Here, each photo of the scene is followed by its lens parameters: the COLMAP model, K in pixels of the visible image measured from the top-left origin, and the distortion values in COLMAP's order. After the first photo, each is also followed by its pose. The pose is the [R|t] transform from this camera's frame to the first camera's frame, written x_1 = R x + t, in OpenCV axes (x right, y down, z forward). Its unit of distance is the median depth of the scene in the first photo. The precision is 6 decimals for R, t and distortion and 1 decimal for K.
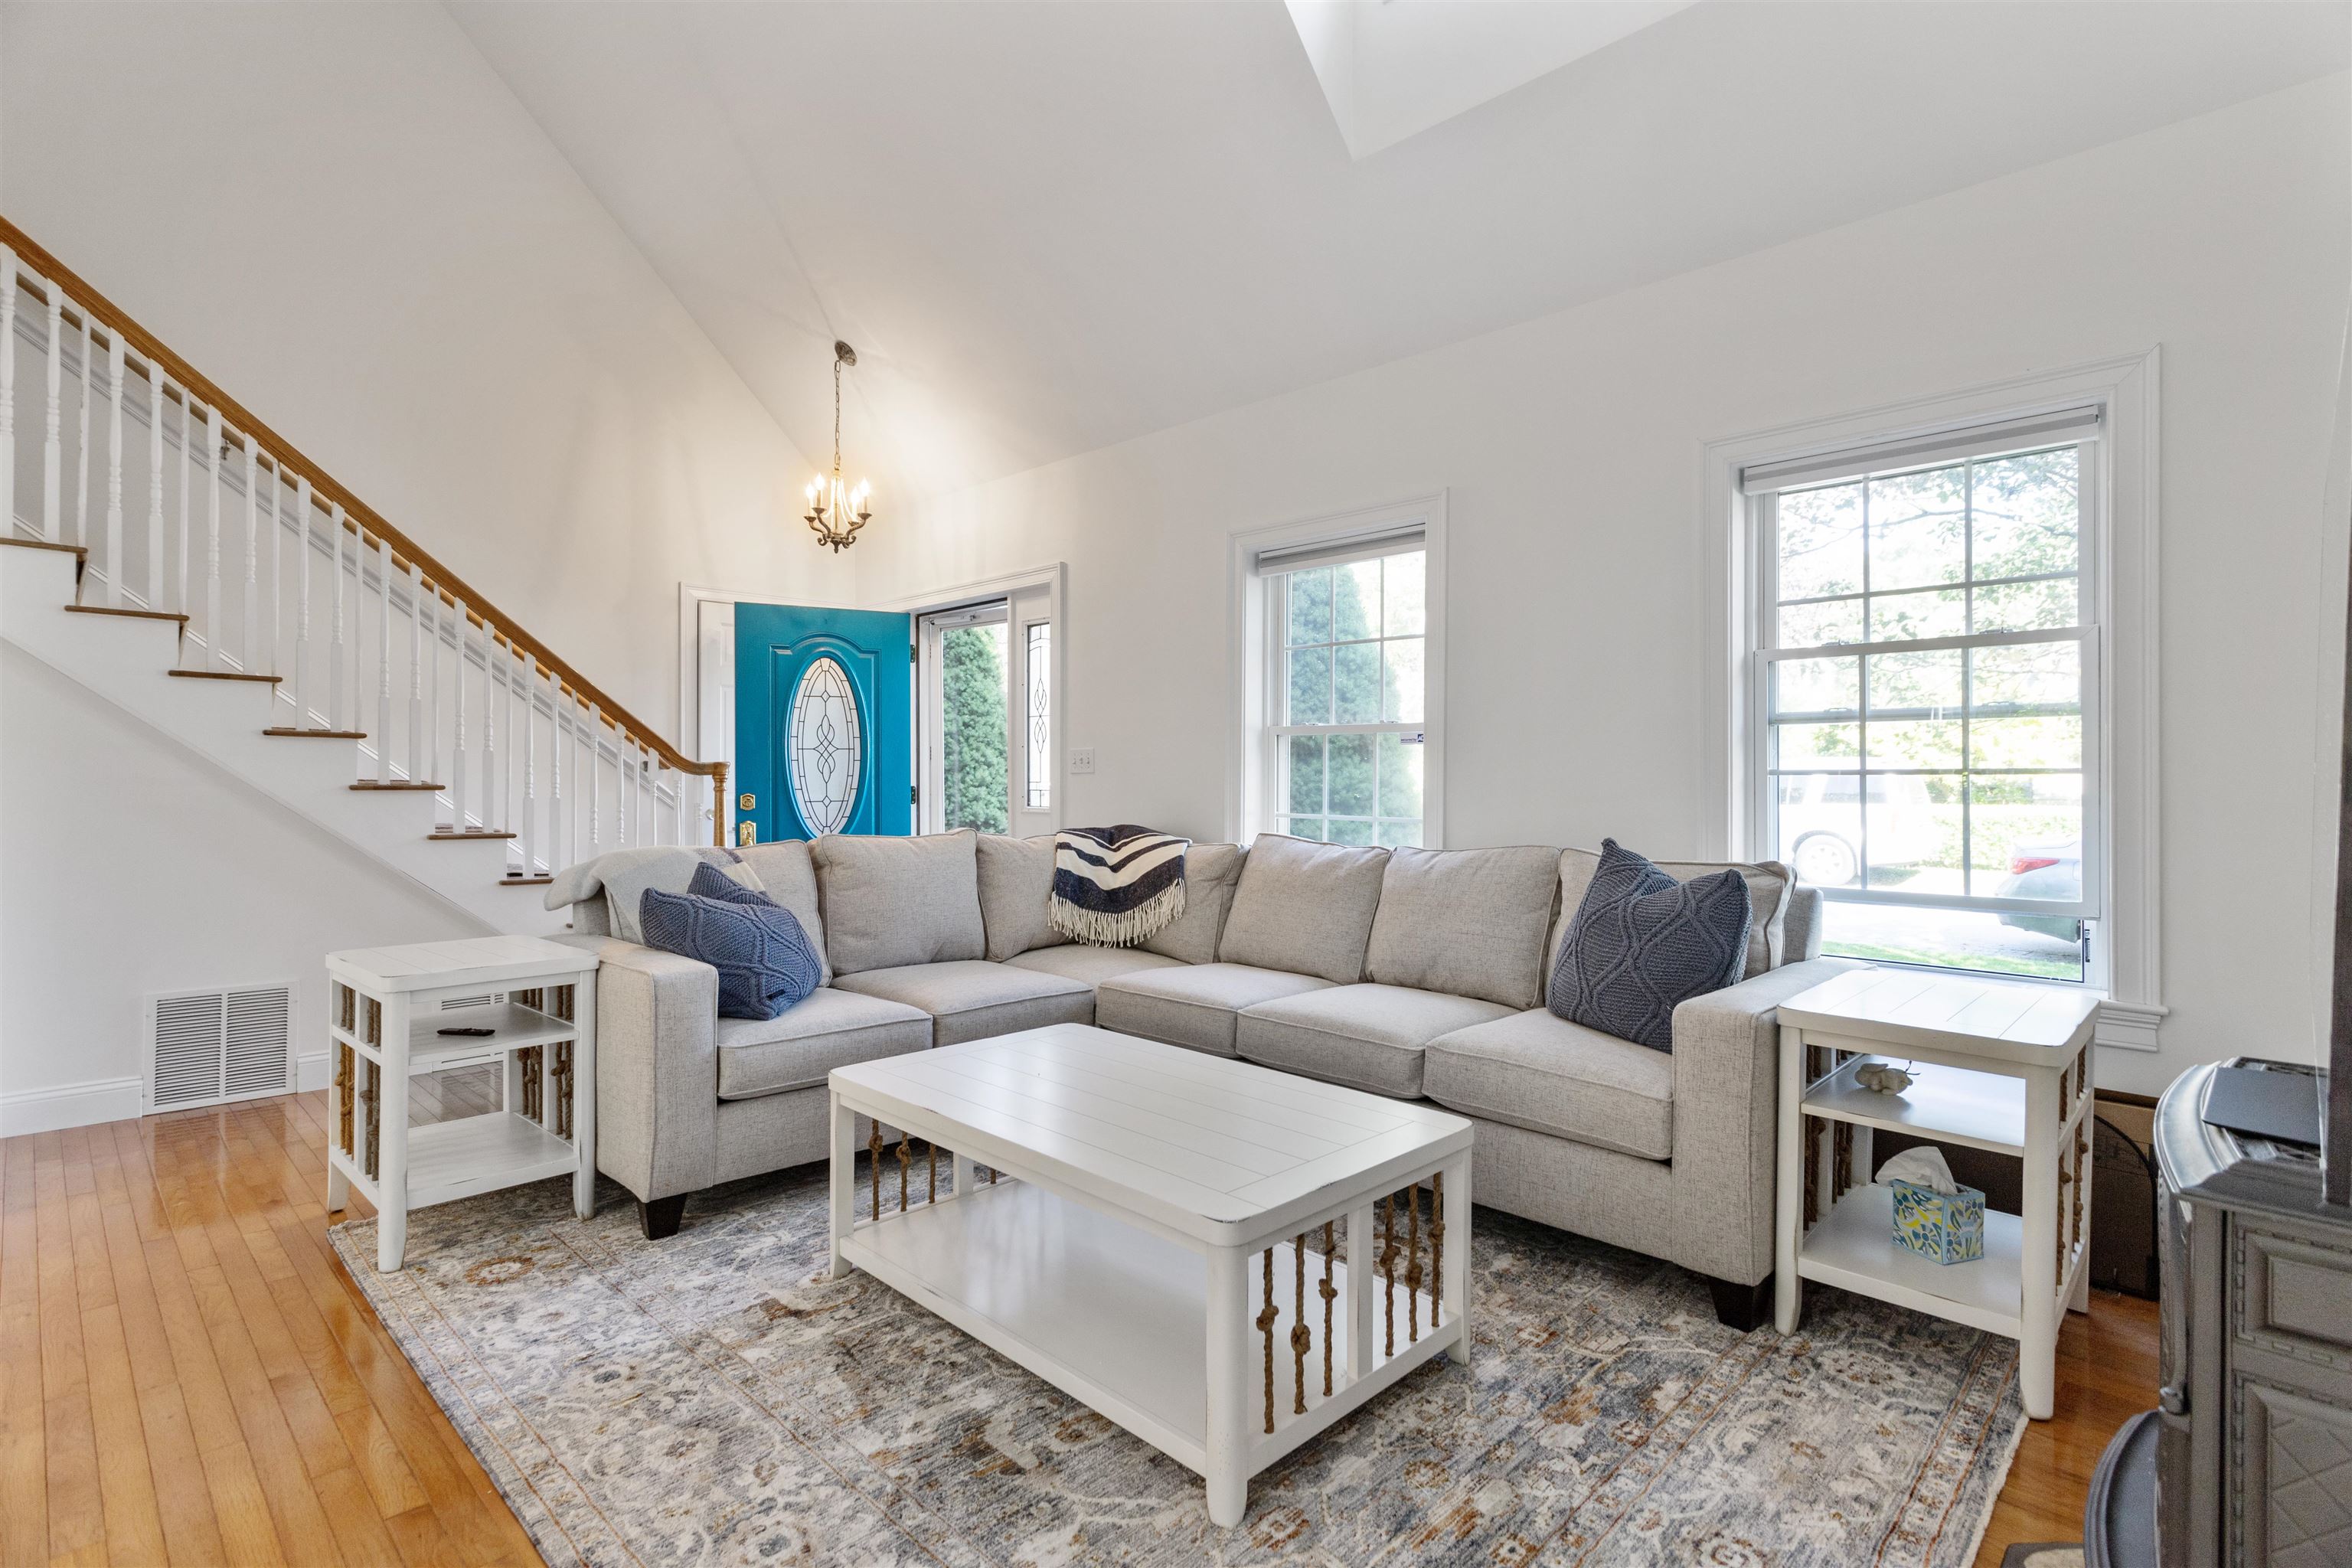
lens RADIAL K [[1119.8, 0, 1176.7], [0, 1119.8, 783.7], [0, 0, 1]] dist [0.005535, 0.001570]
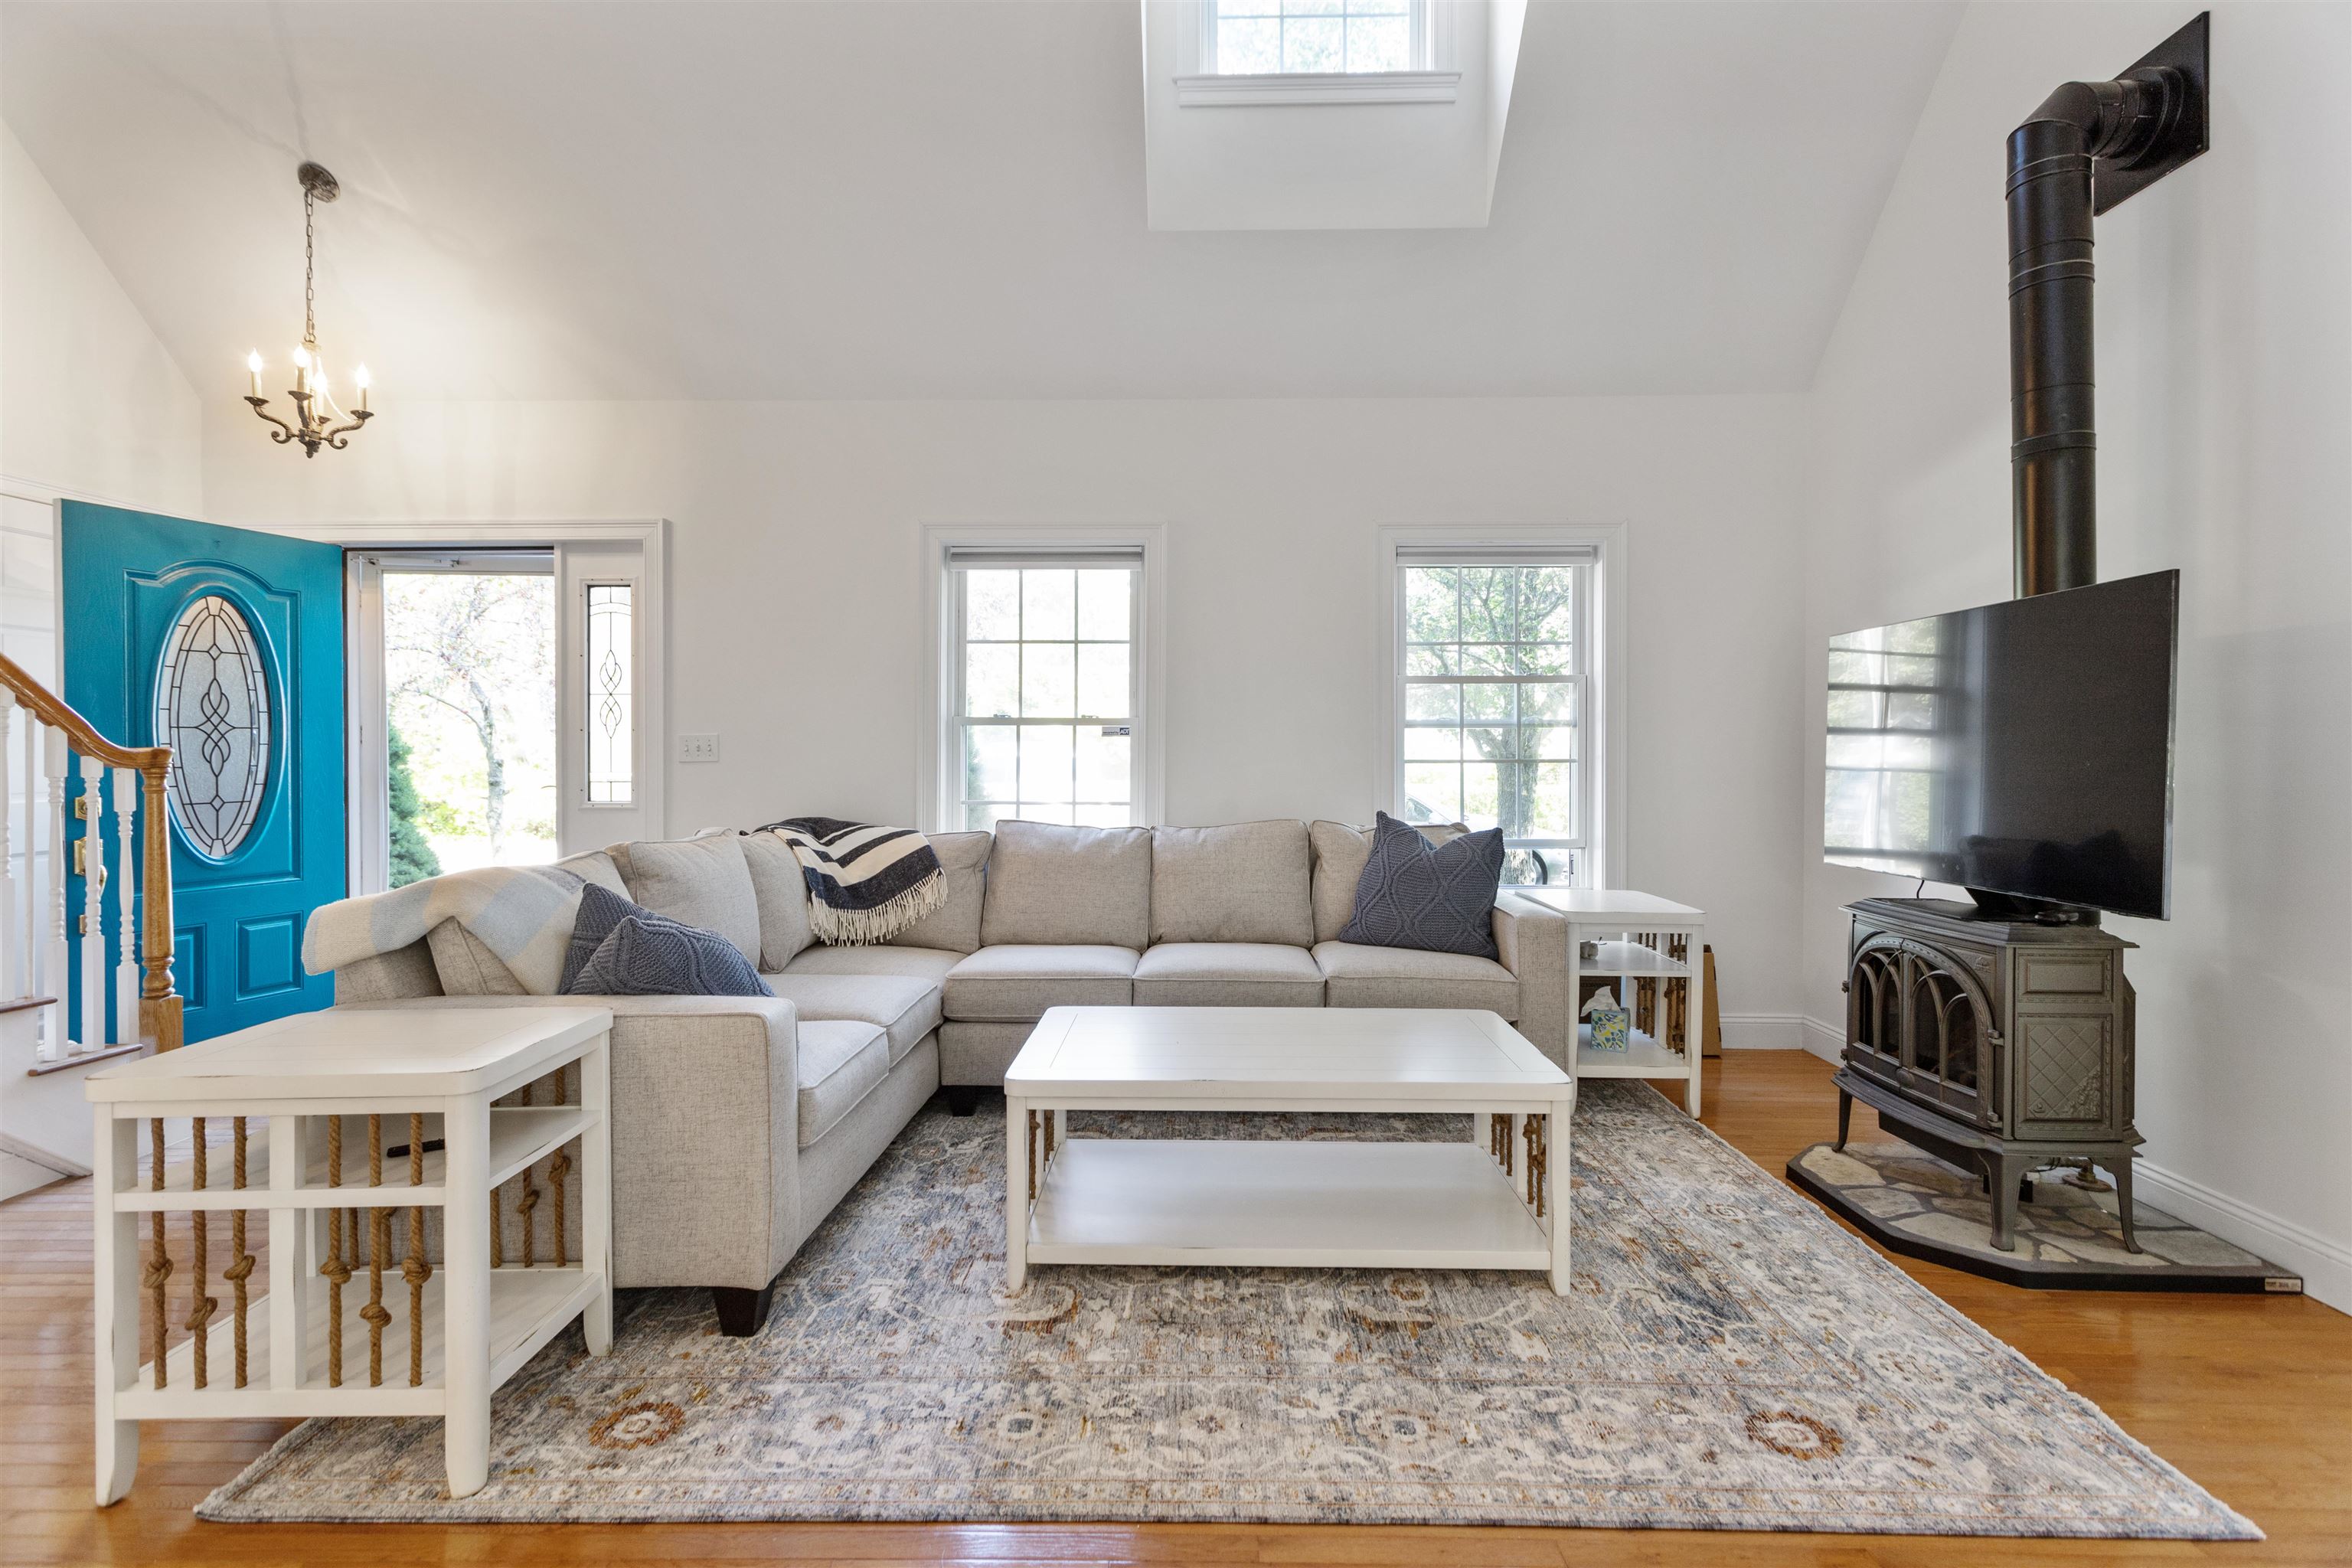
lens RADIAL K [[1119.8, 0, 1185.3], [0, 1119.8, 771.8], [0, 0, 1]] dist [0.005535, 0.001570]
pose [[0.730388, -0.011576, 0.682934, -0.523490], [0.006228, 0.999928, 0.010289, -0.010504], [-0.683004, -0.003262, 0.730408, 0.116905]]
